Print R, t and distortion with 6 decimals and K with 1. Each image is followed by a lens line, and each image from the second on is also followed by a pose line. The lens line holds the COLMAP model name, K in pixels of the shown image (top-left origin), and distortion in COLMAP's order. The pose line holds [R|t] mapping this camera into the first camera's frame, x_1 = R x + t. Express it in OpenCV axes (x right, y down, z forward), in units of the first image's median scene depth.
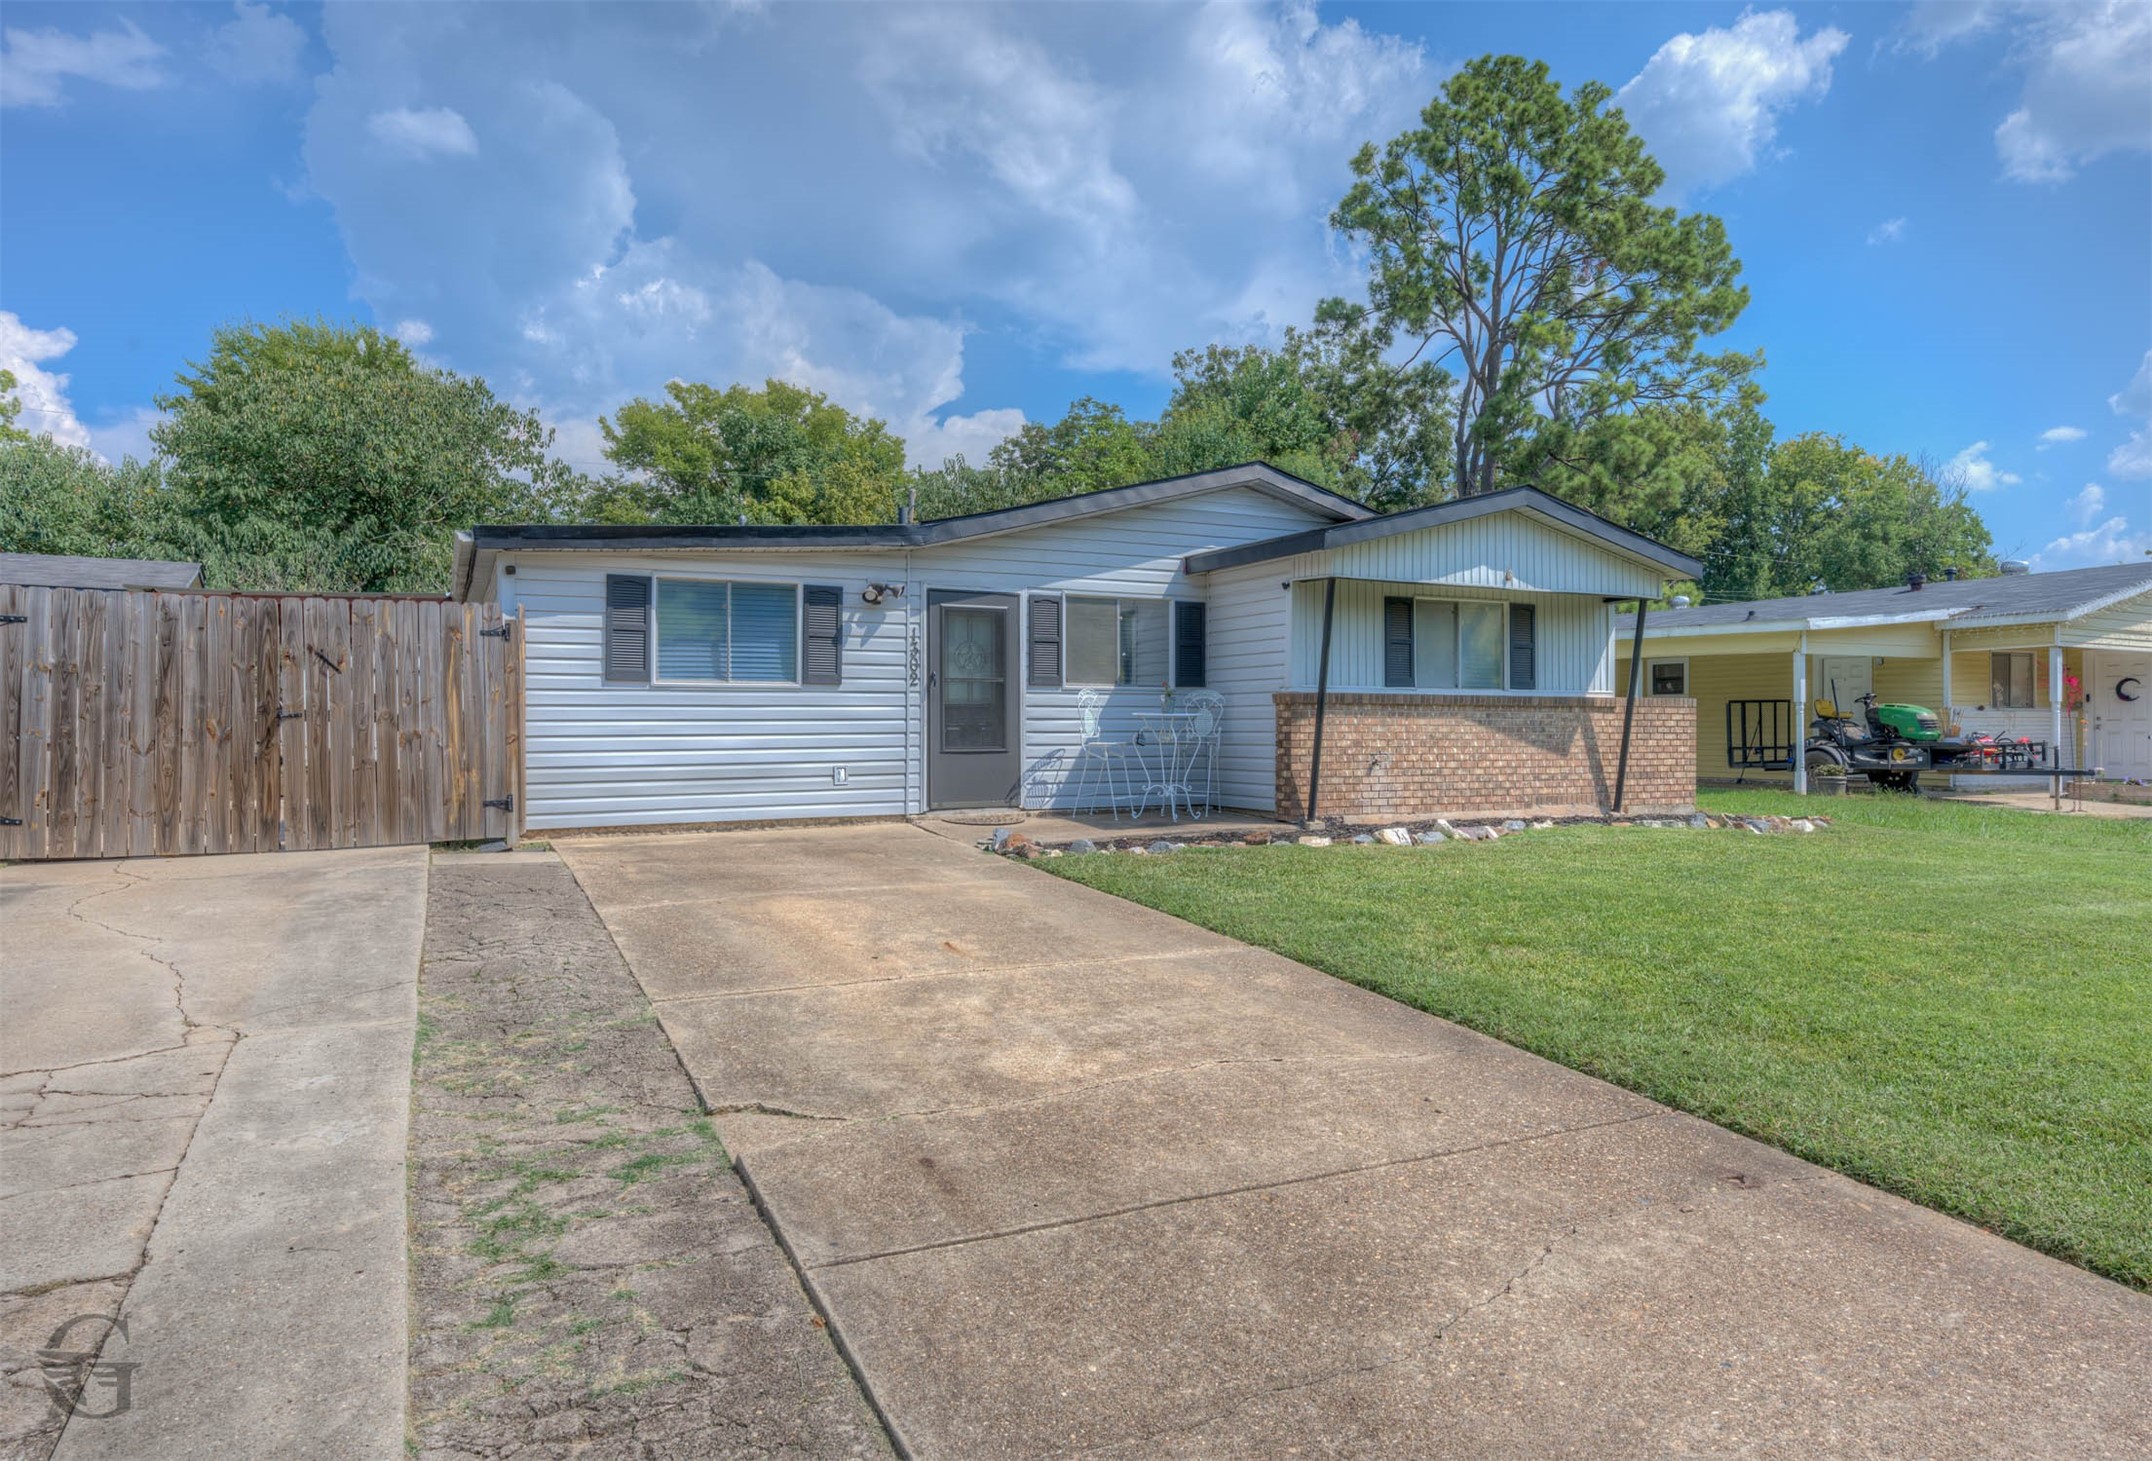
lens RADIAL K [[1298.0, 0, 1076.0], [0, 1298.0, 730.5], [0, 0, 1]] dist [0.003968, -0.000015]
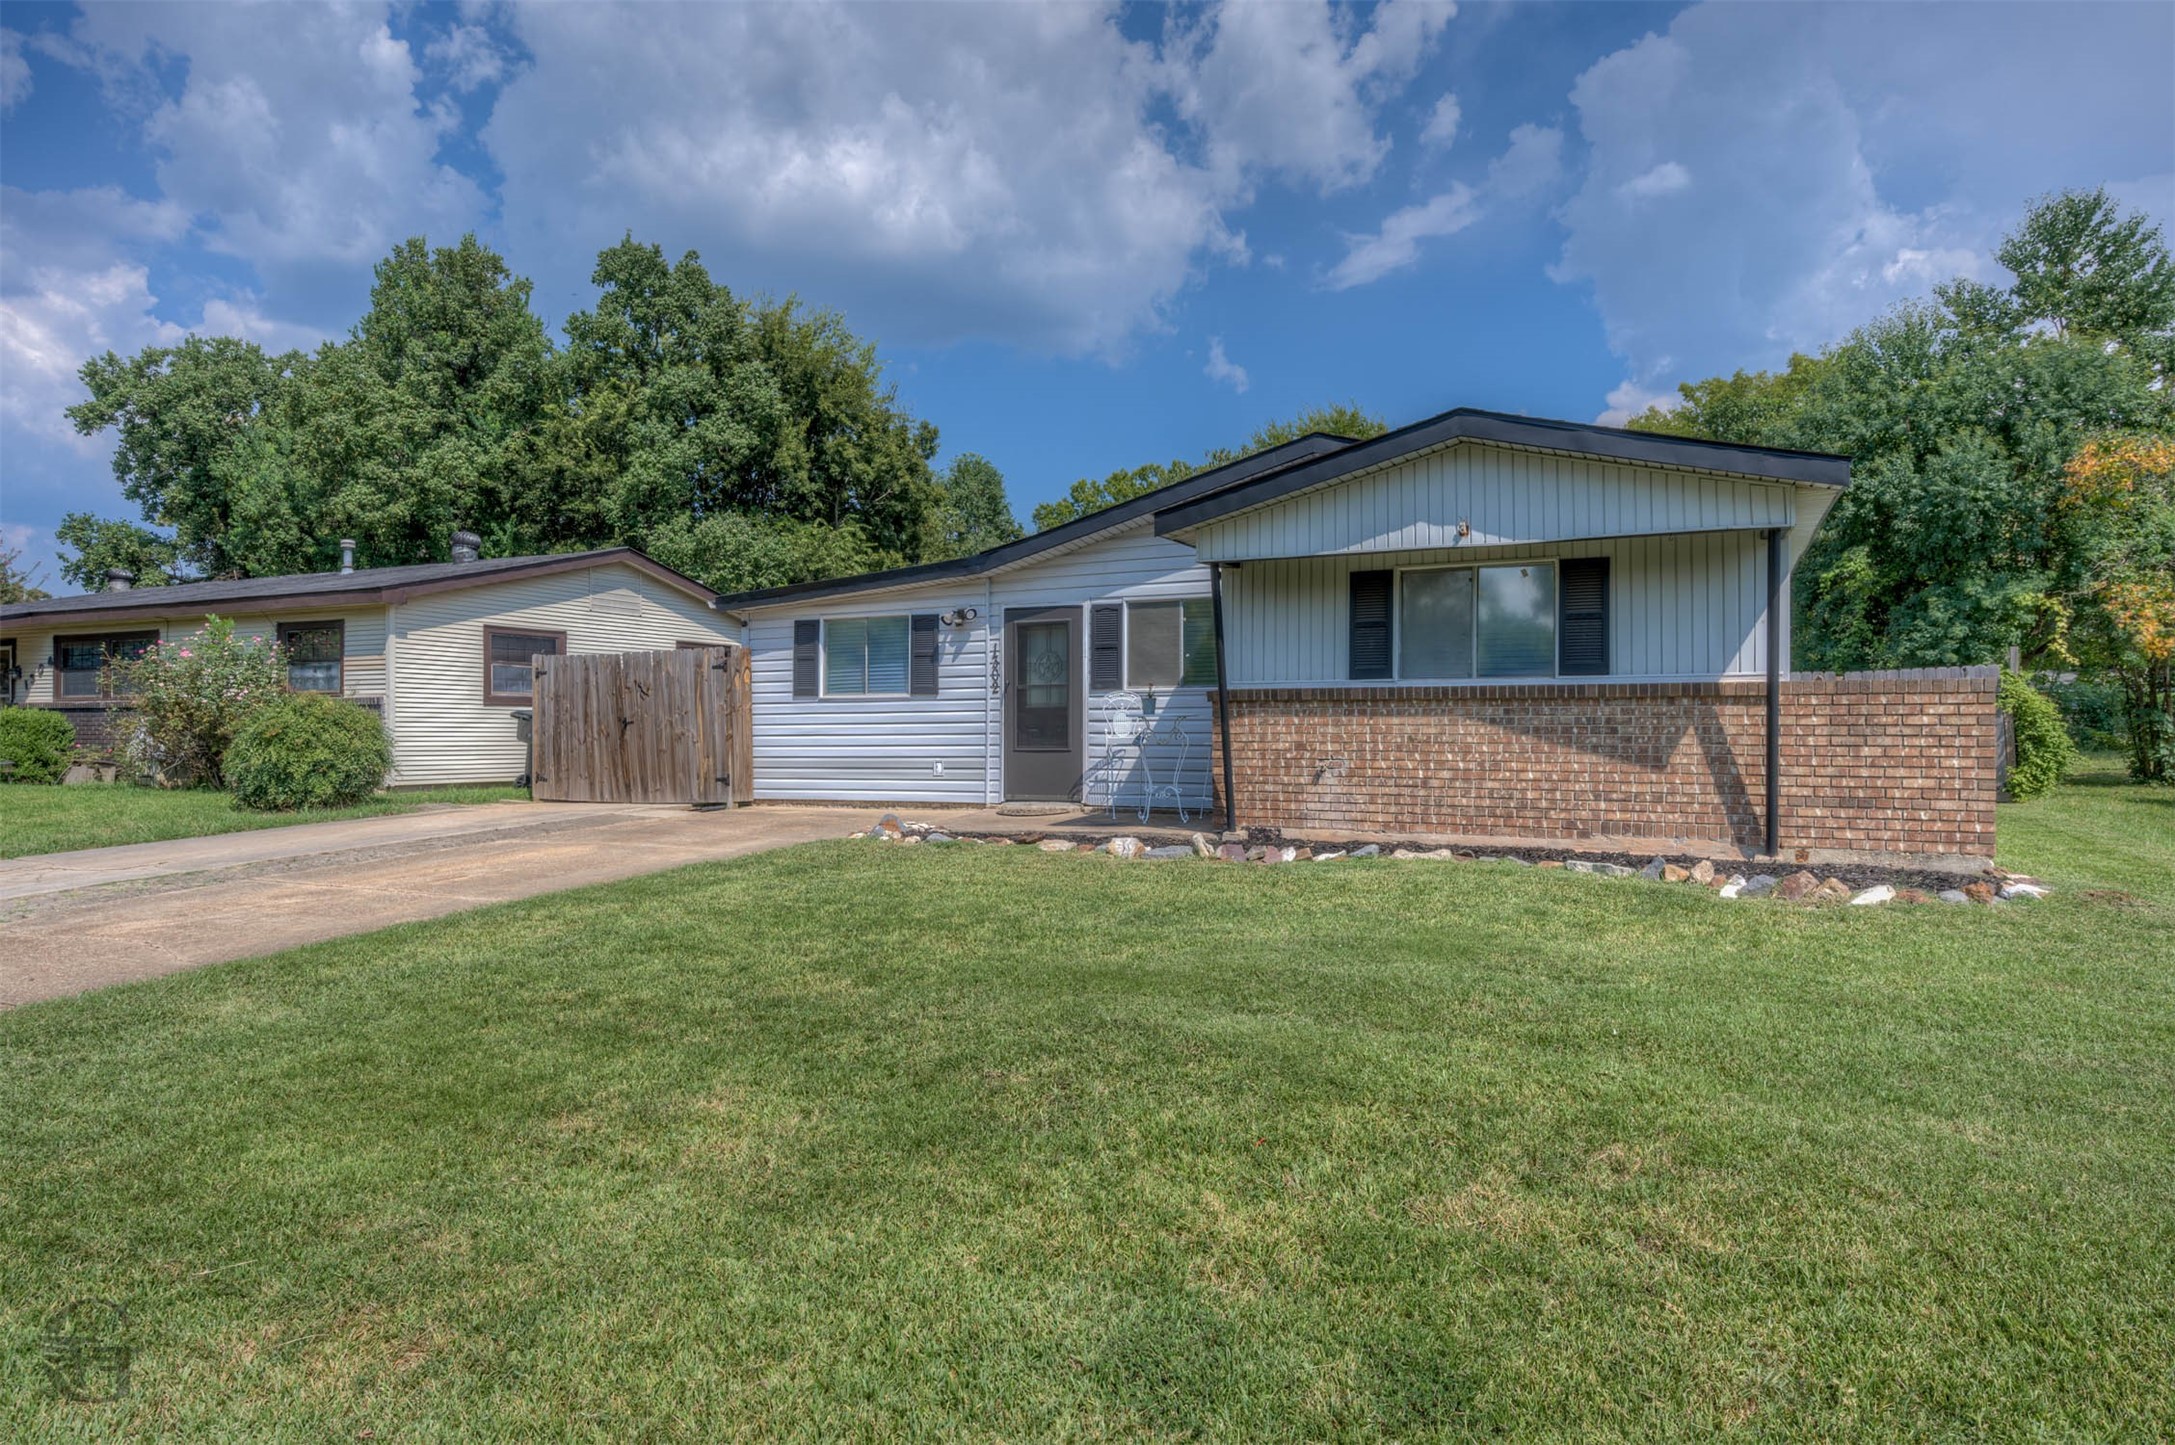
lens RADIAL K [[1218.1, 0, 1087.5], [0, 1218.1, 722.5], [0, 0, 1]] dist [-0.001364, -0.000291]
pose [[0.612745, -0.006597, -0.790253, 0.760734], [-0.002825, 0.999940, -0.010538, 0.003017], [0.790276, 0.008690, 0.612690, 0.382180]]
